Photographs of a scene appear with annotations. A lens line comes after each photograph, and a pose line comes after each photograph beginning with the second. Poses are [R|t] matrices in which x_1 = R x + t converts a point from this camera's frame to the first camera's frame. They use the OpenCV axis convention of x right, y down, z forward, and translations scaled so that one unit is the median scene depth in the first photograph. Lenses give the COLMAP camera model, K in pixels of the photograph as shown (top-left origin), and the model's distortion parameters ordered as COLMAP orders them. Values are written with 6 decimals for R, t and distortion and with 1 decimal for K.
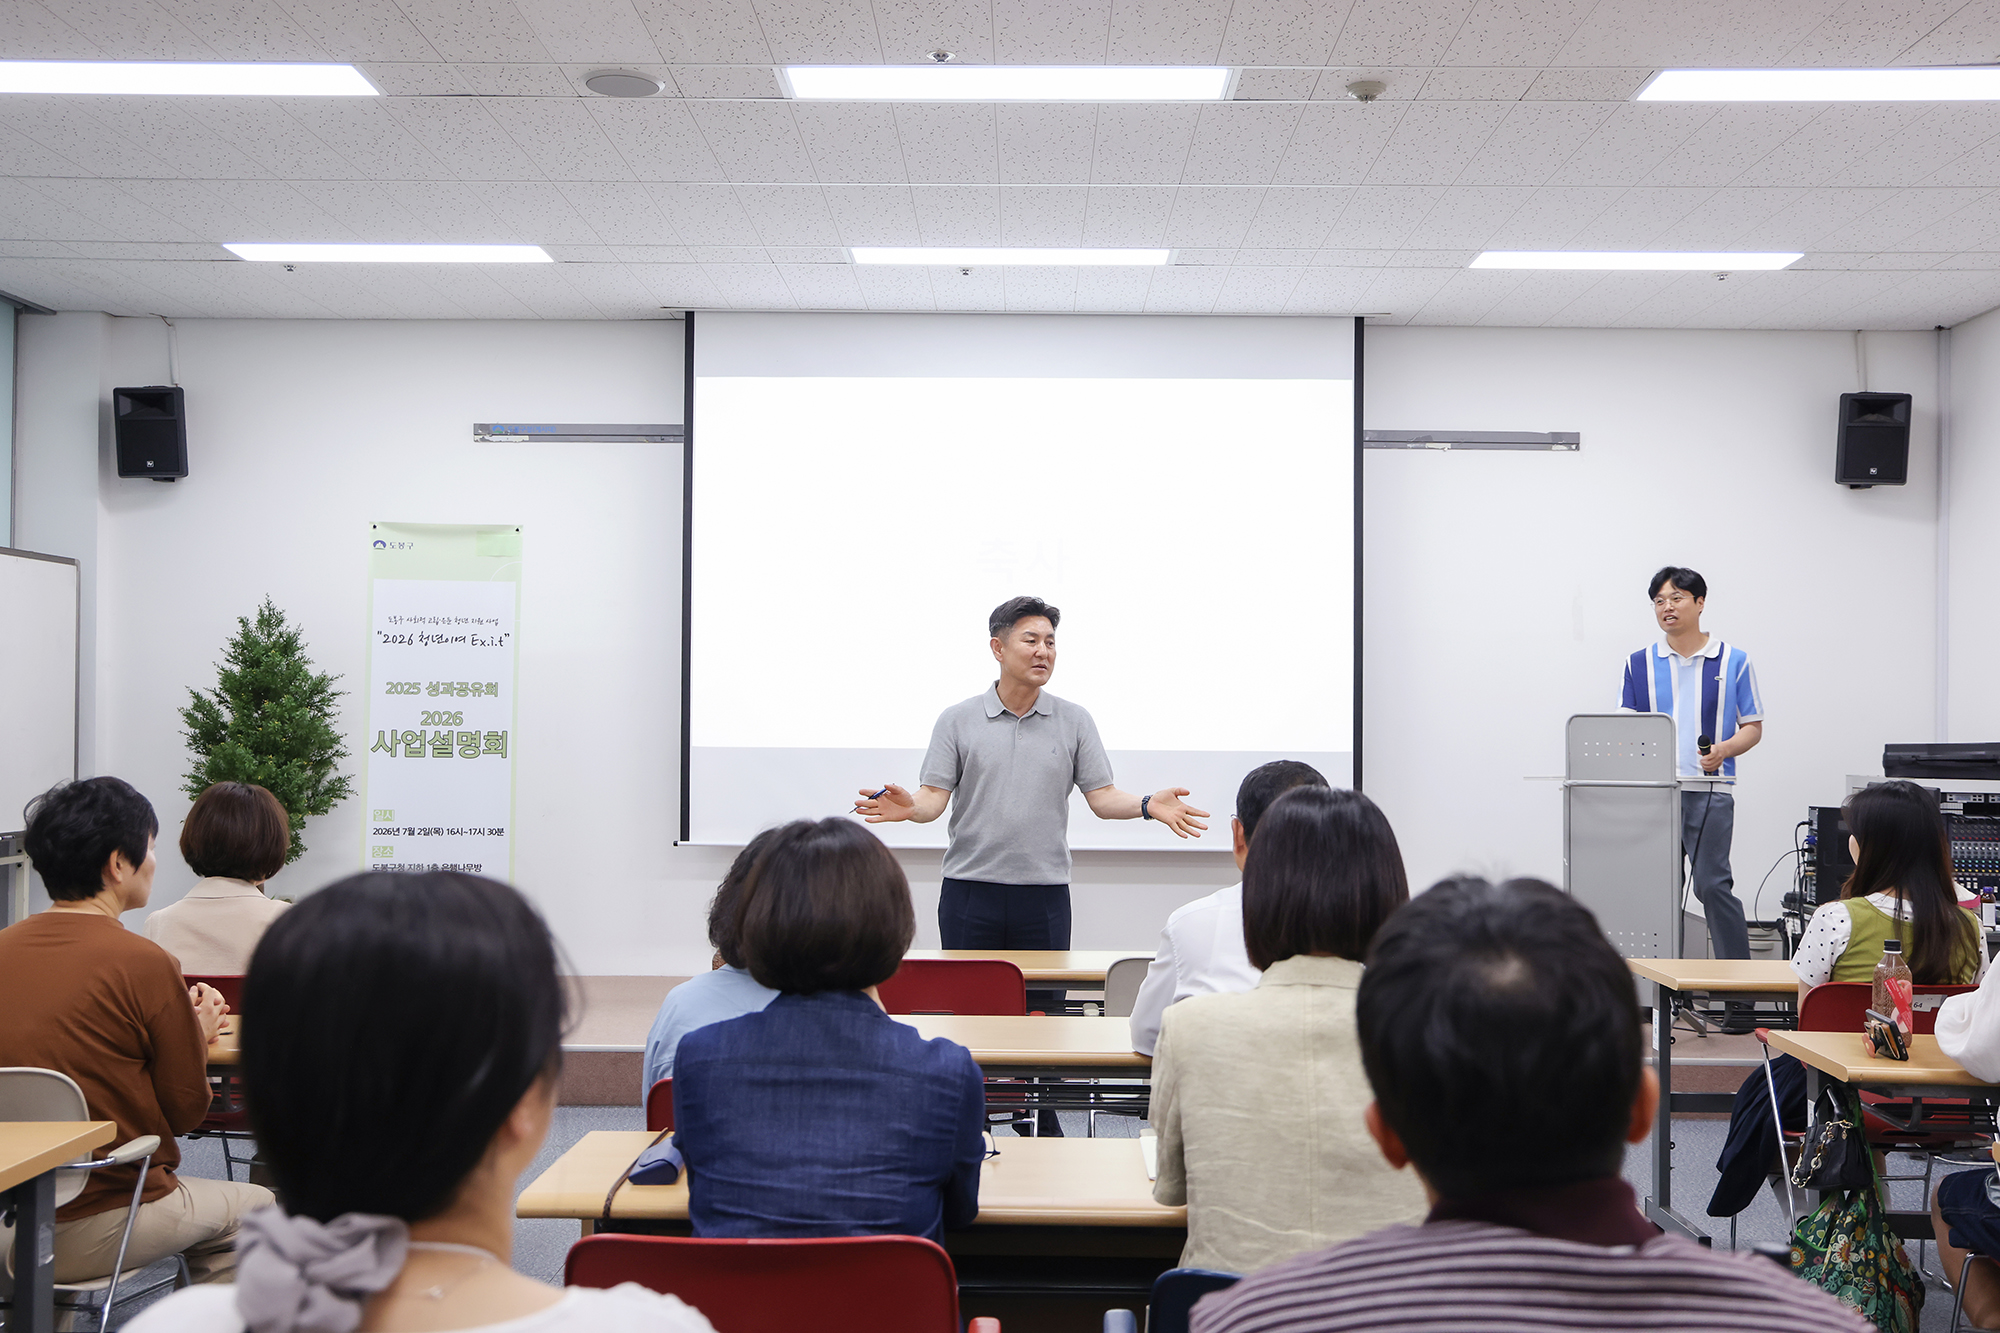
lens RADIAL K [[2040.2, 0, 1000.0], [0, 2040.2, 666.5], [0, 0, 1]] dist [-0.012973, -0.010298]
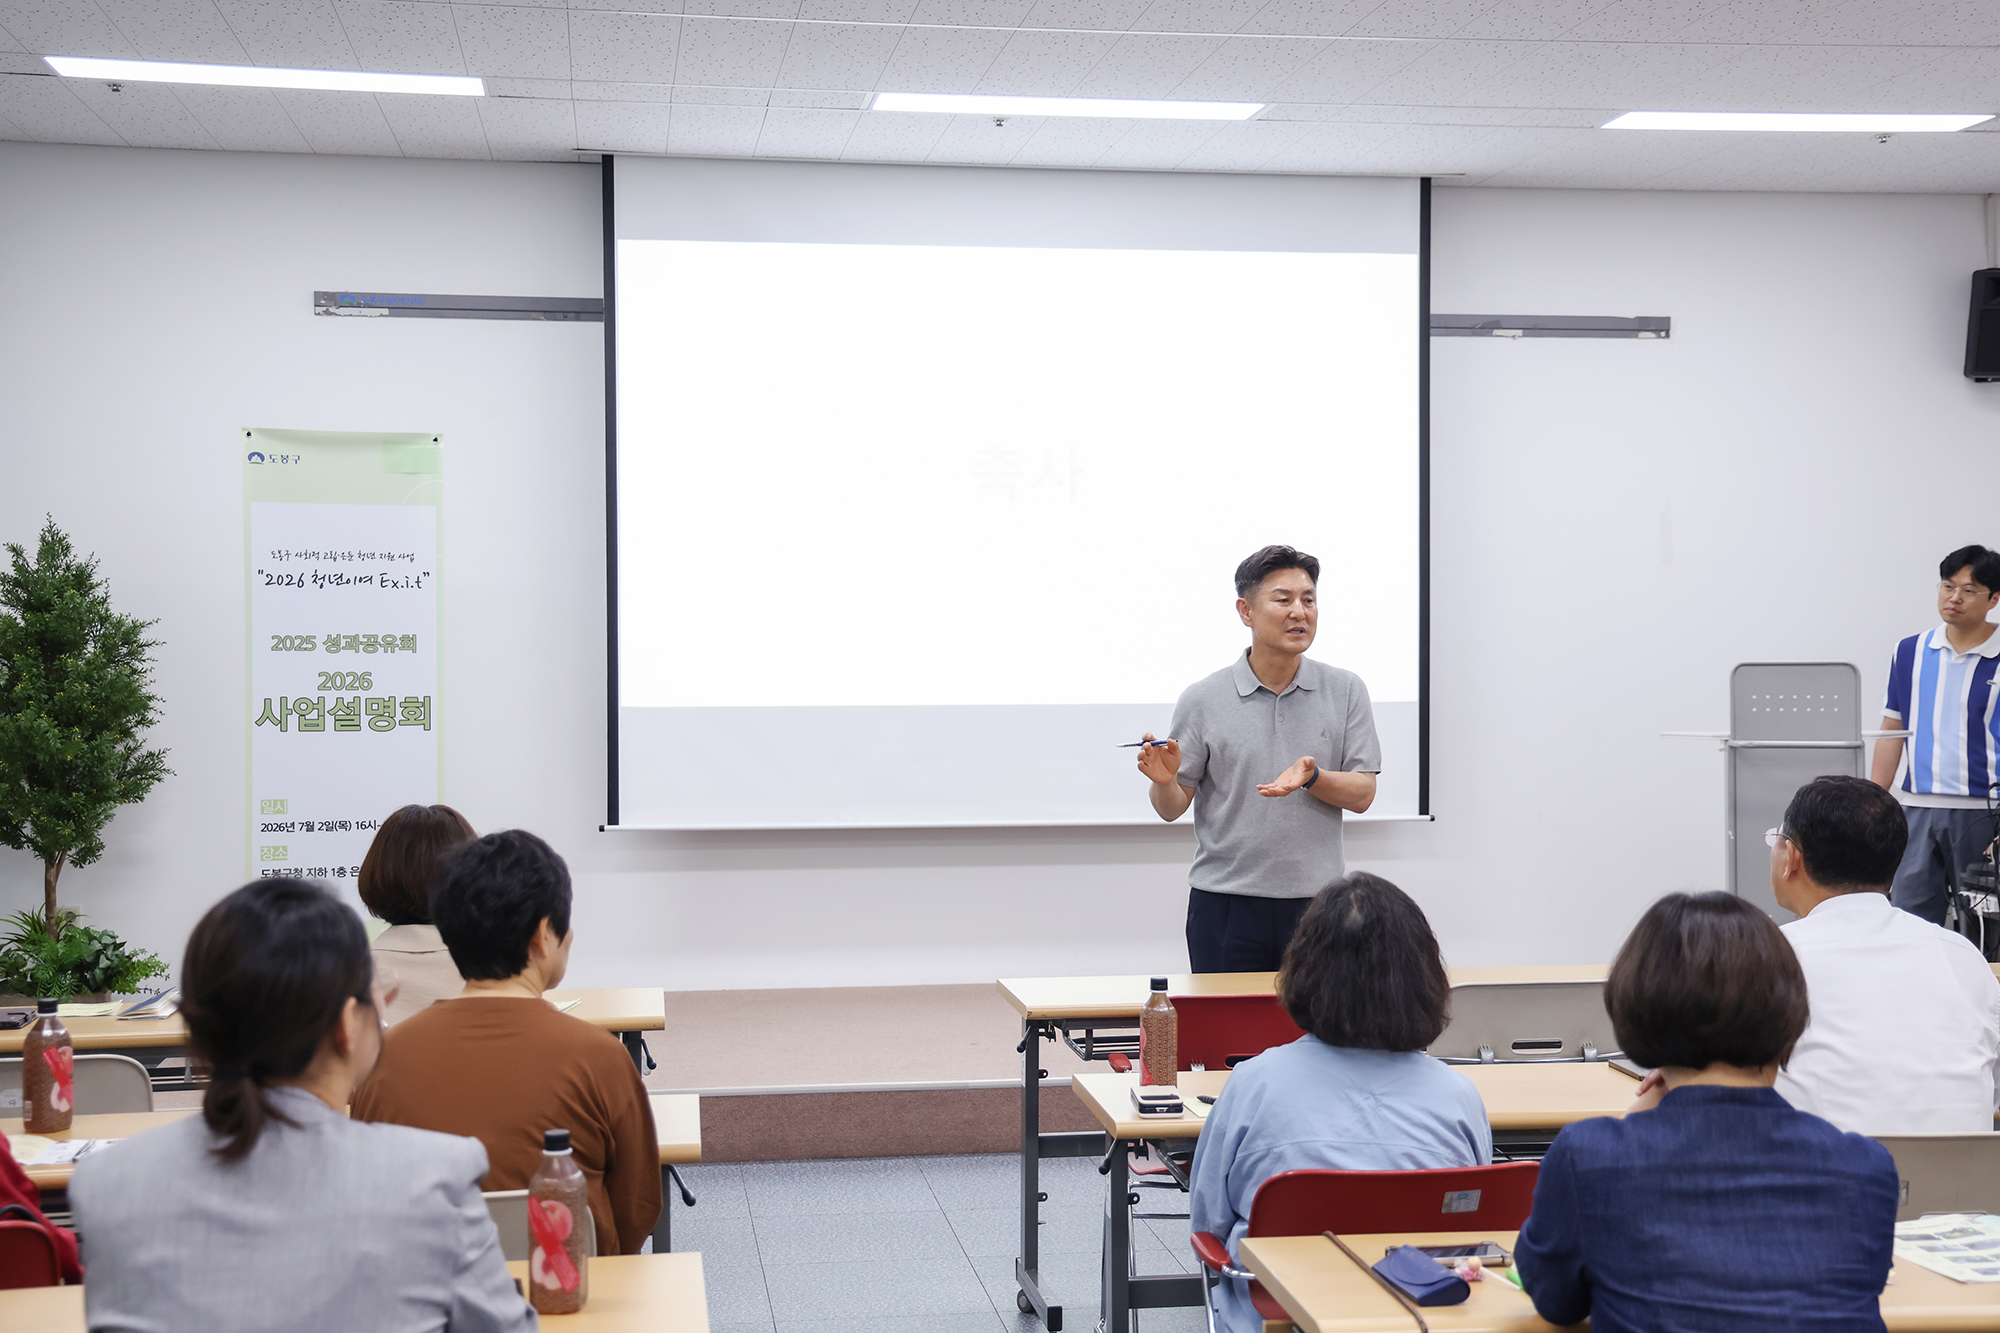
lens RADIAL K [[2585.2, 0, 1000.0], [0, 2585.2, 666.5], [0, 0, 1]] dist [0.097017, 0.010080]
pose [[0.987554, -0.011513, 0.156859, -0.165399], [0.004277, 0.998914, 0.046387, -0.023097], [-0.157223, -0.045139, 0.986531, -0.022531]]
